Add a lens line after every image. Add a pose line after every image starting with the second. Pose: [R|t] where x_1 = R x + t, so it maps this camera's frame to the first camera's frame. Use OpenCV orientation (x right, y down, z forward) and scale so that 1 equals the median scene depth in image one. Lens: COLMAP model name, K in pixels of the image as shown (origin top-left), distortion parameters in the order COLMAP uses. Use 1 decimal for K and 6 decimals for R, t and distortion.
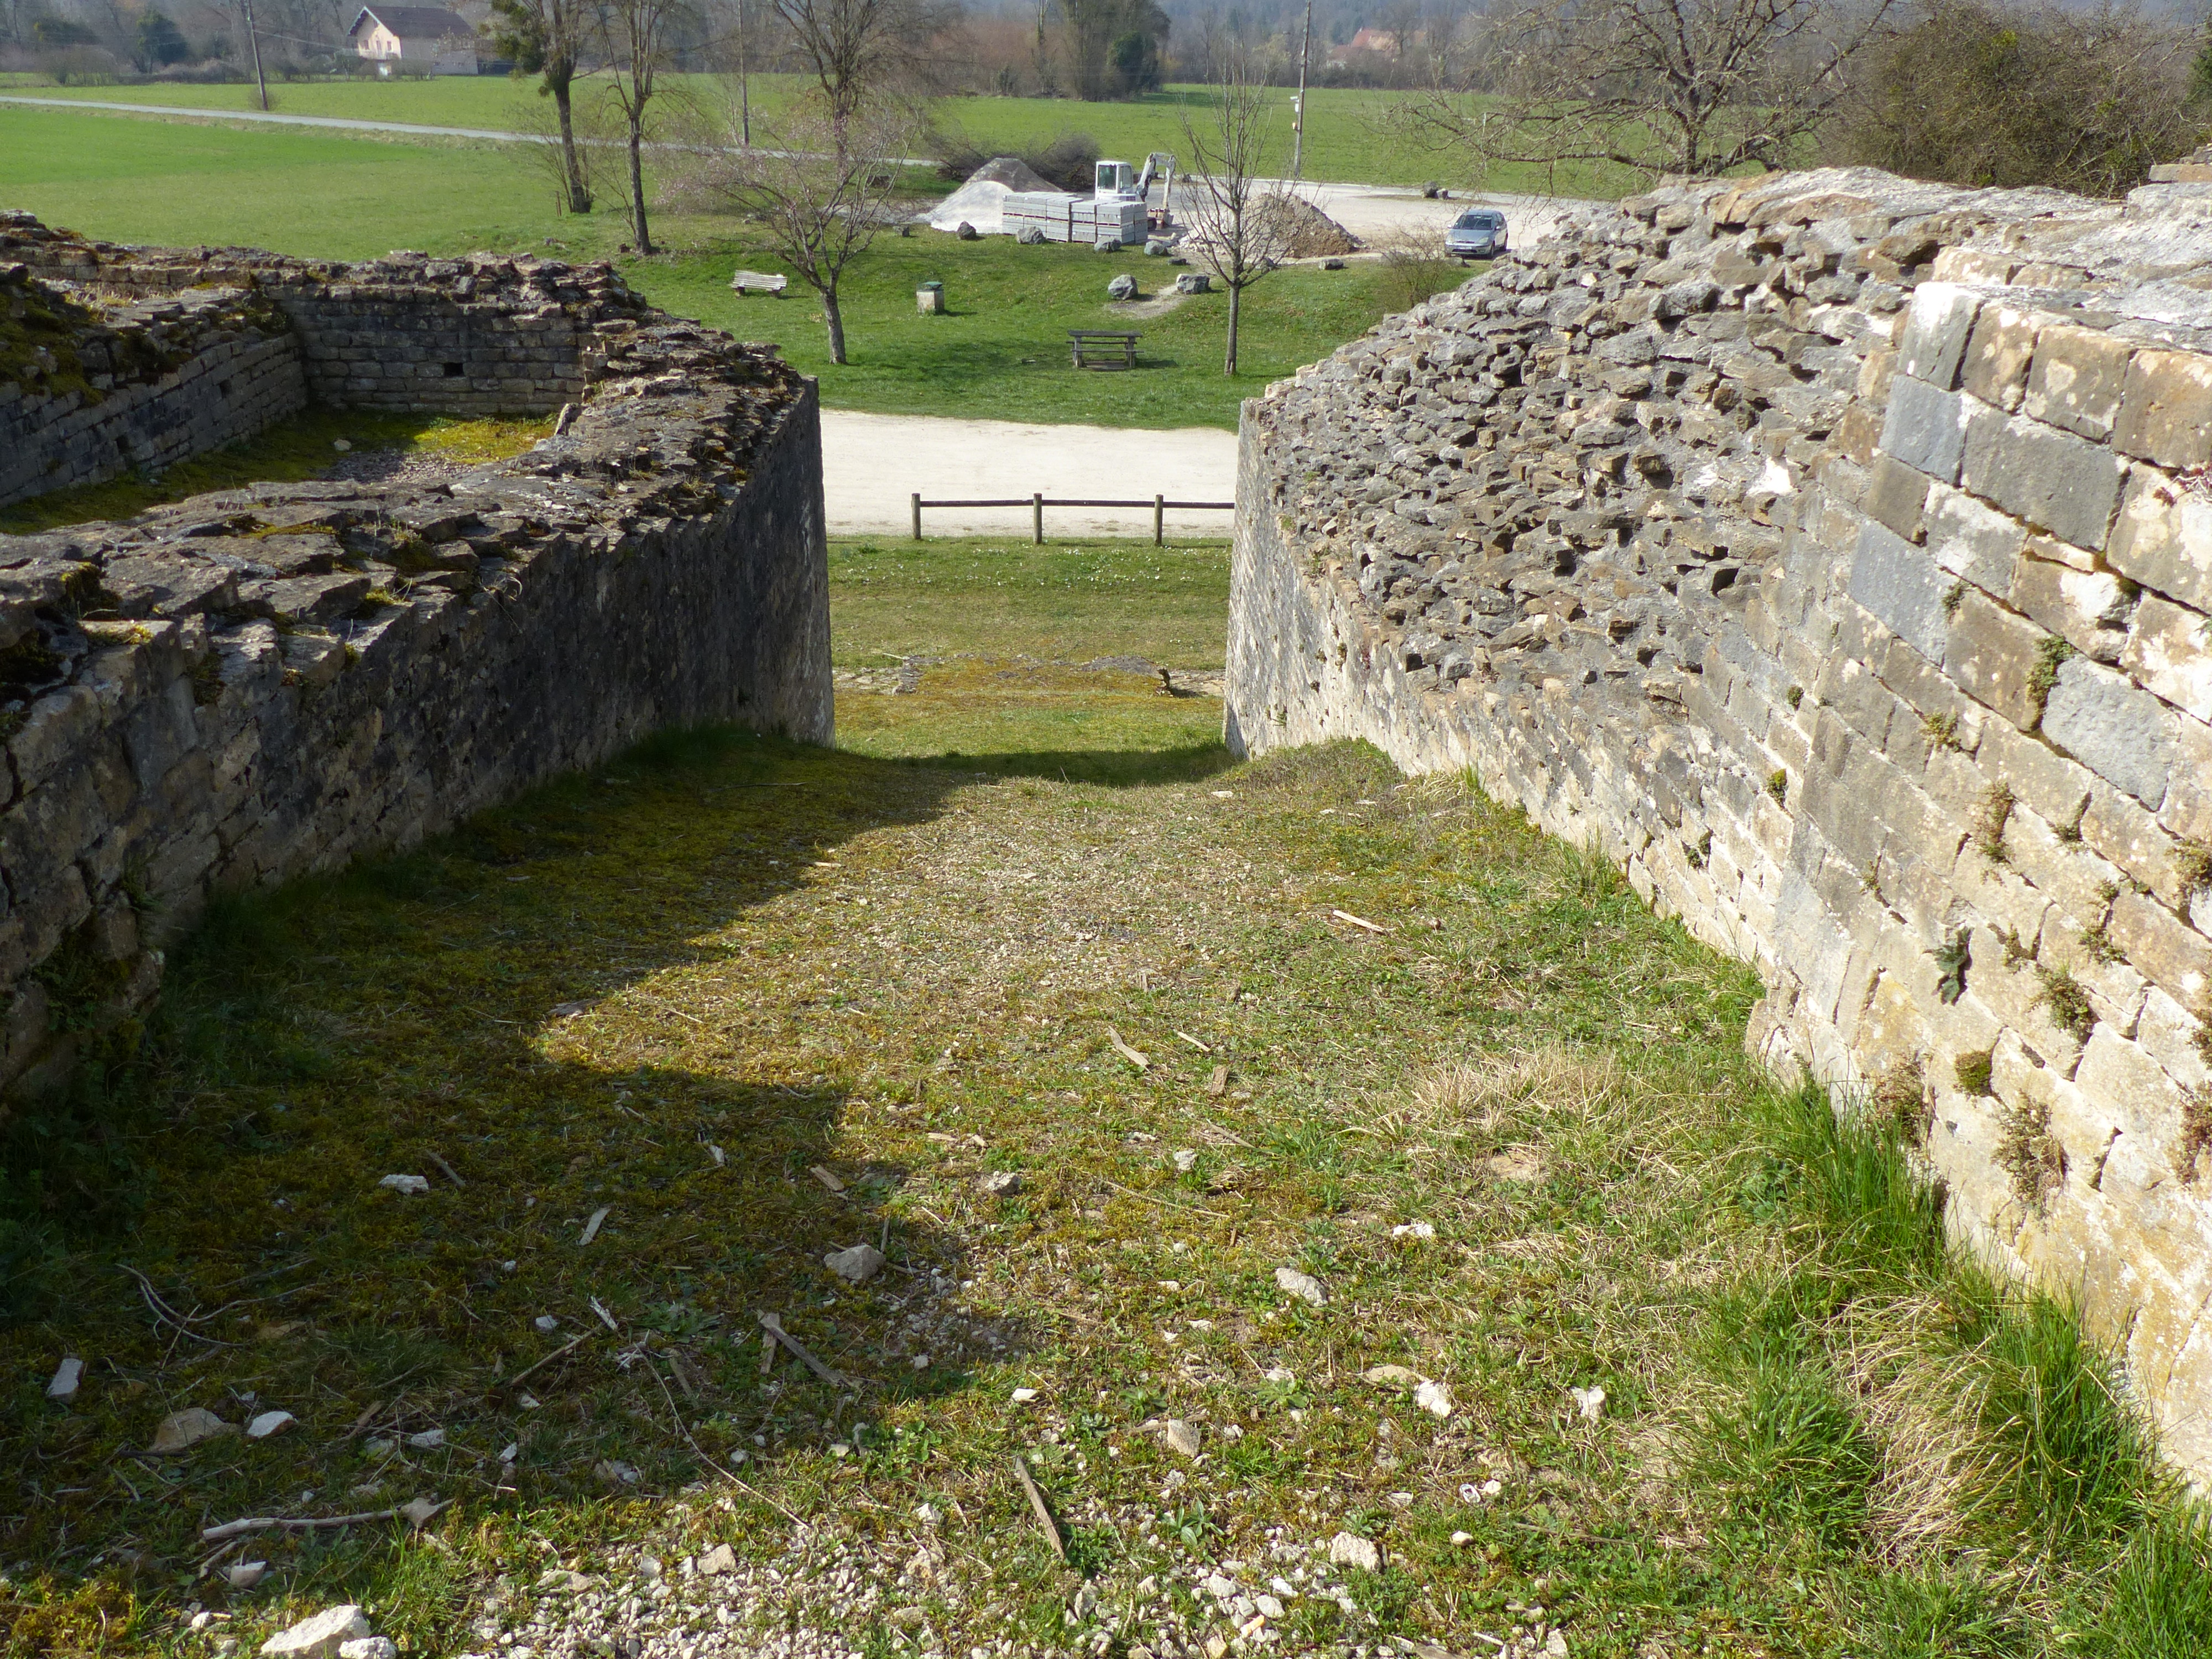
lens RADIAL K [[1670.7, 0, 1125.9], [0, 1670.7, 821.5], [0, 0, 1]] dist [-0.044079, 0.036327]
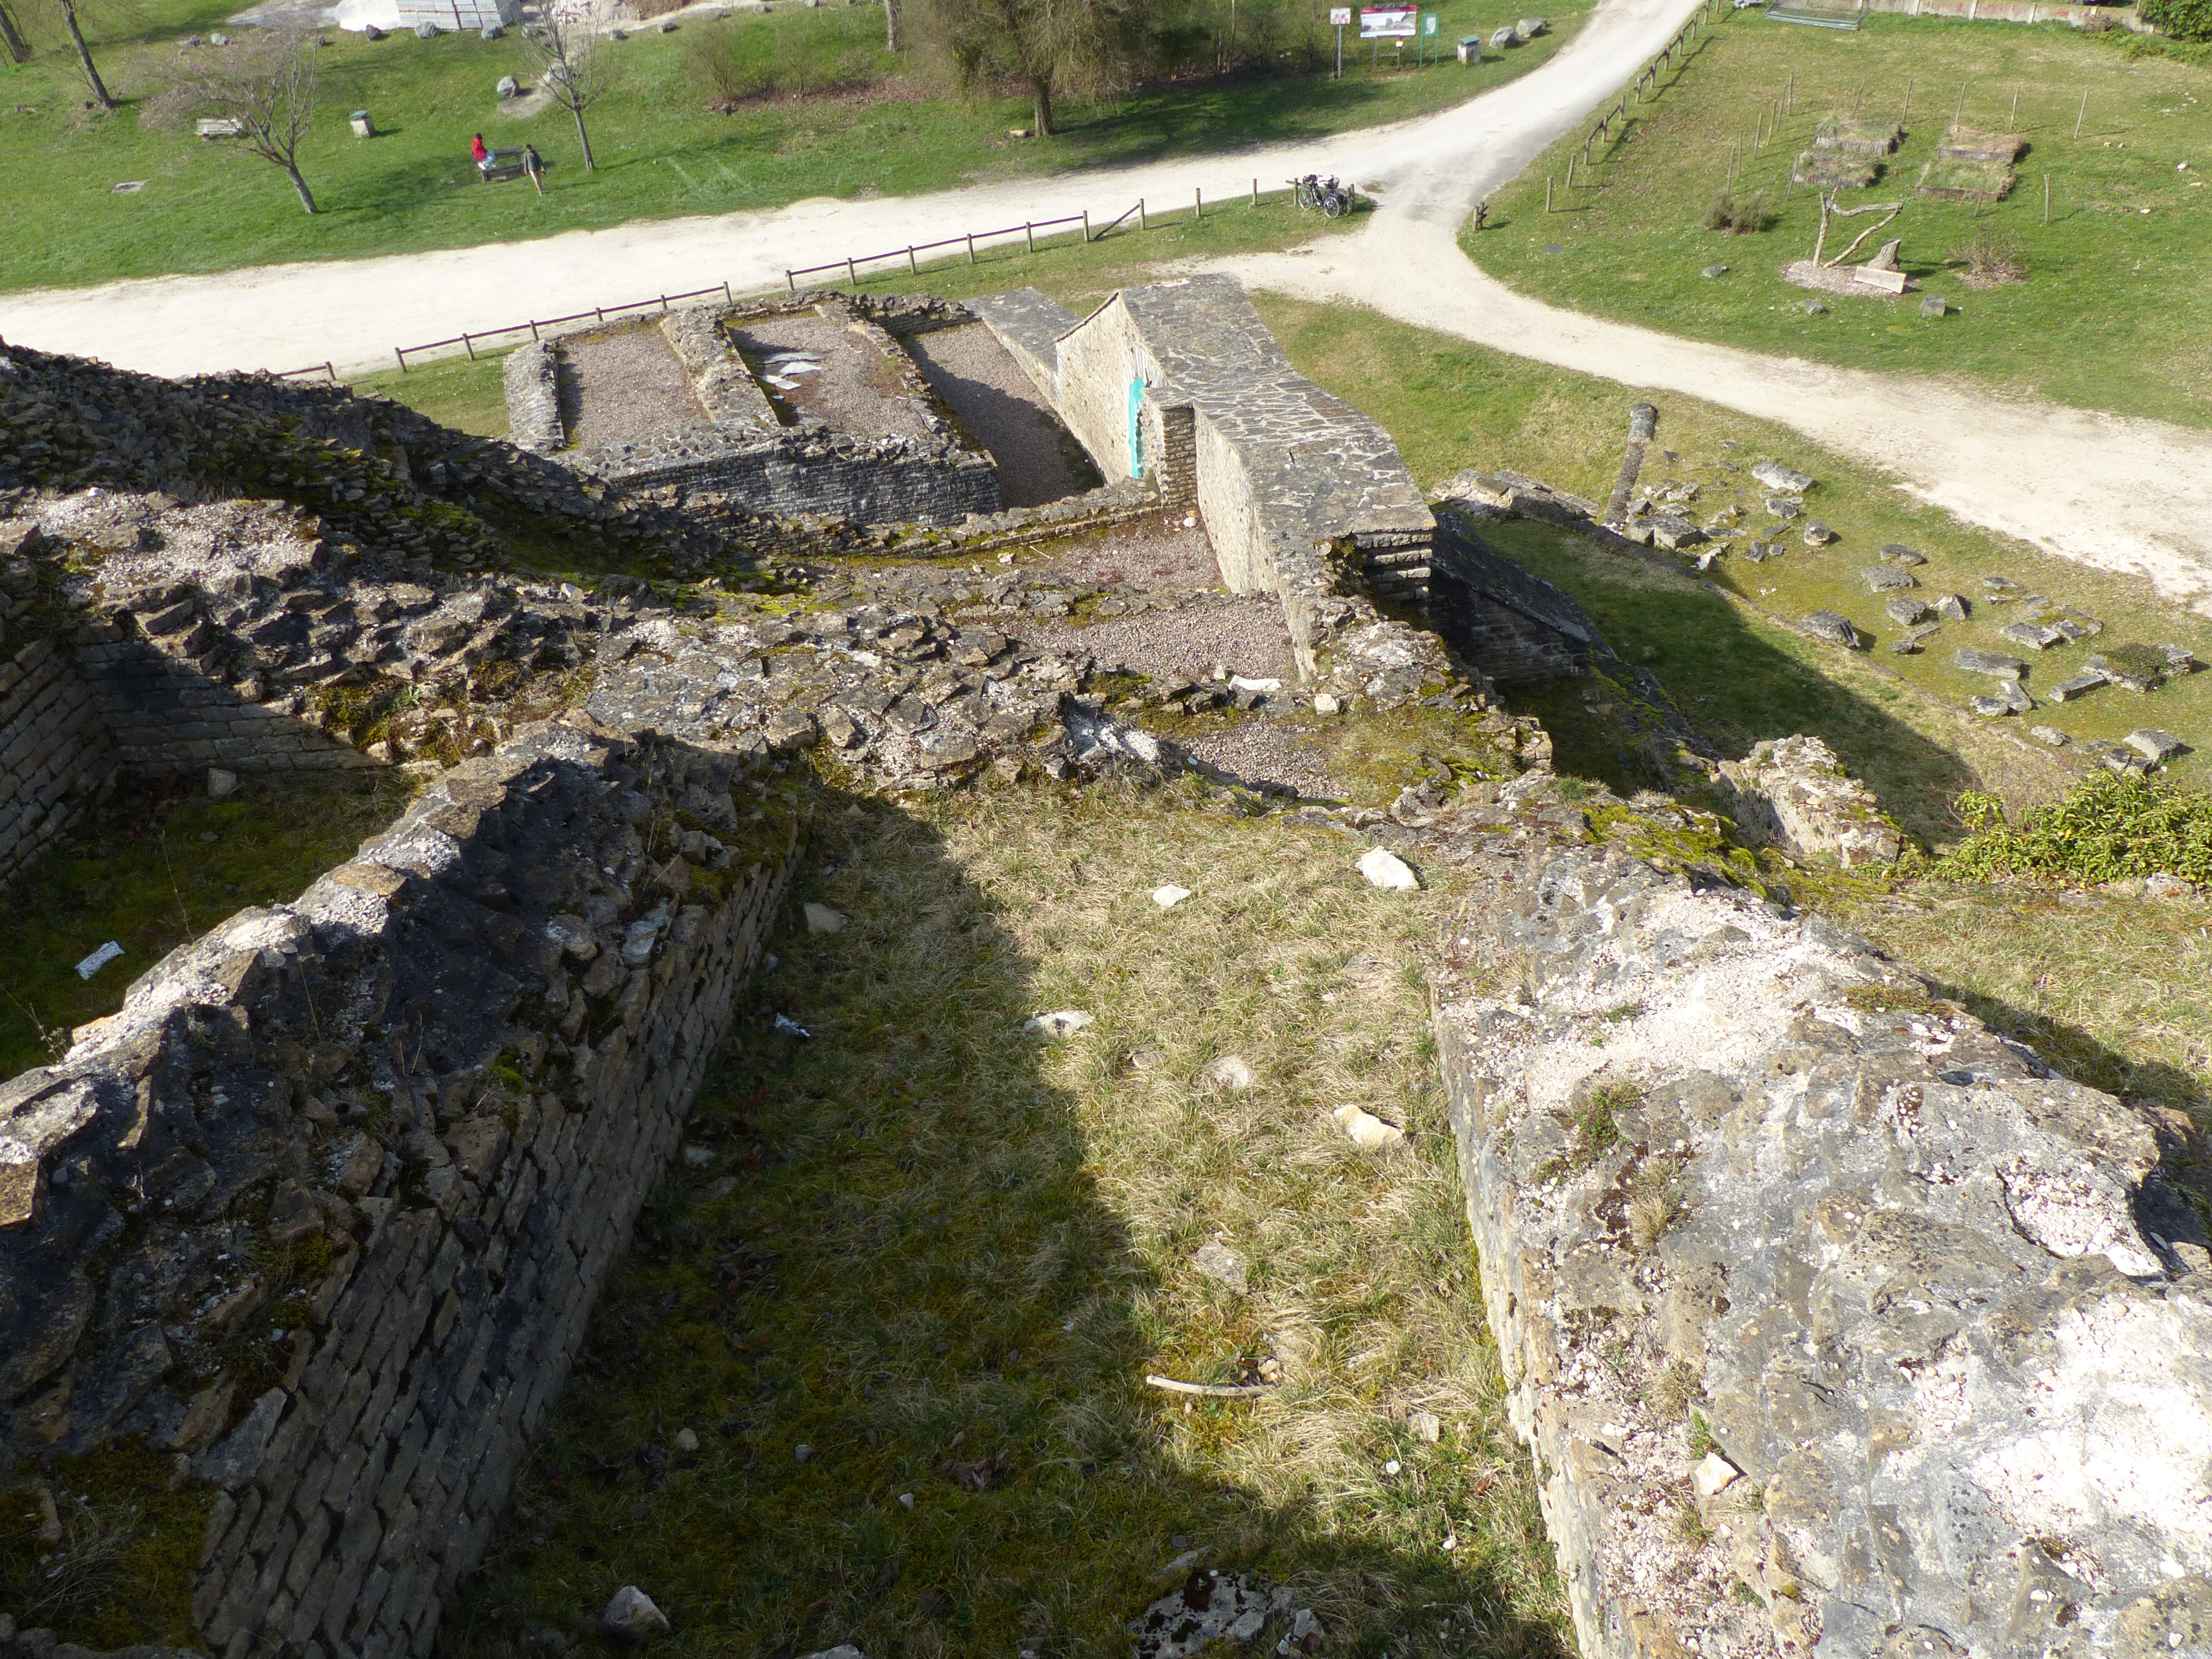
lens RADIAL K [[1670.7, 0, 1110.2], [0, 1670.7, 820.3], [0, 0, 1]] dist [-0.044079, 0.036327]
pose [[0.953857, -0.250987, 0.164810, 0.131542], [0.204864, 0.945288, 0.253892, -0.005064], [-0.219517, -0.208413, 0.953088, -0.694350]]
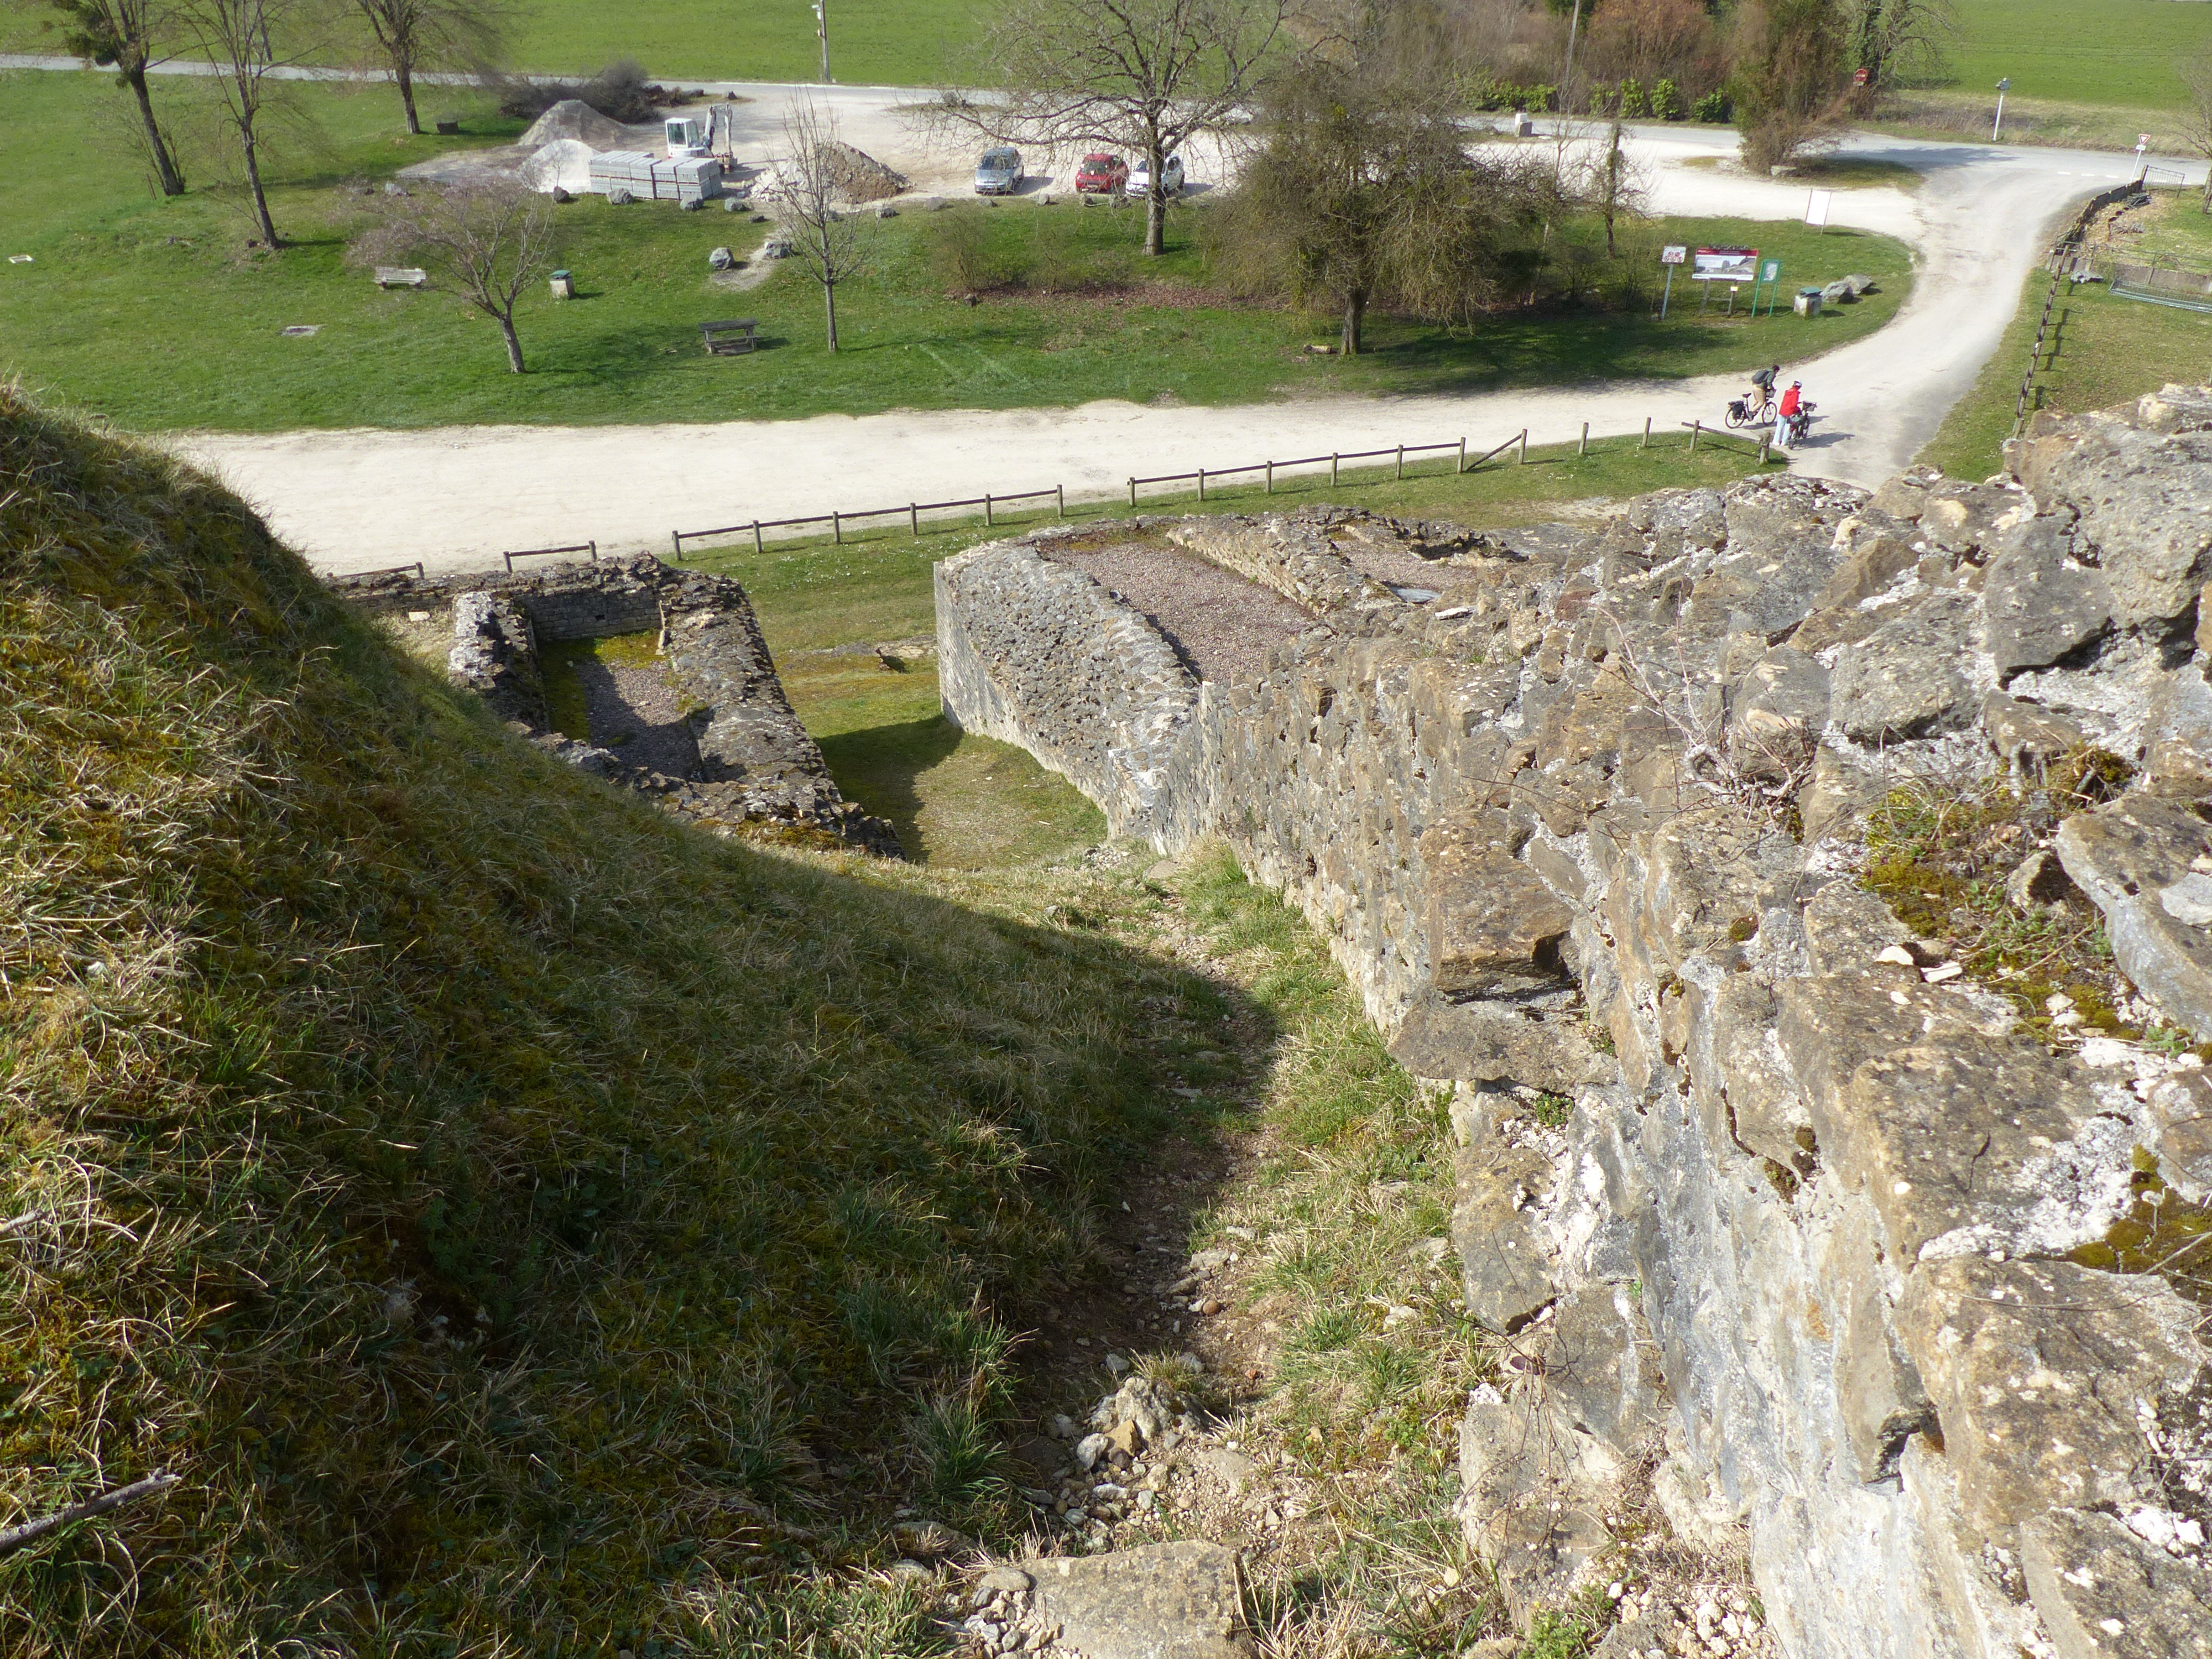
lens RADIAL K [[1670.7, 0, 1110.1], [0, 1670.7, 821.4], [0, 0, 1]] dist [-0.044079, 0.036327]
pose [[0.963698, -0.159939, 0.213790, -0.076150], [0.133136, 0.981934, 0.134461, -0.060918], [-0.231433, -0.101116, 0.967582, -0.398231]]
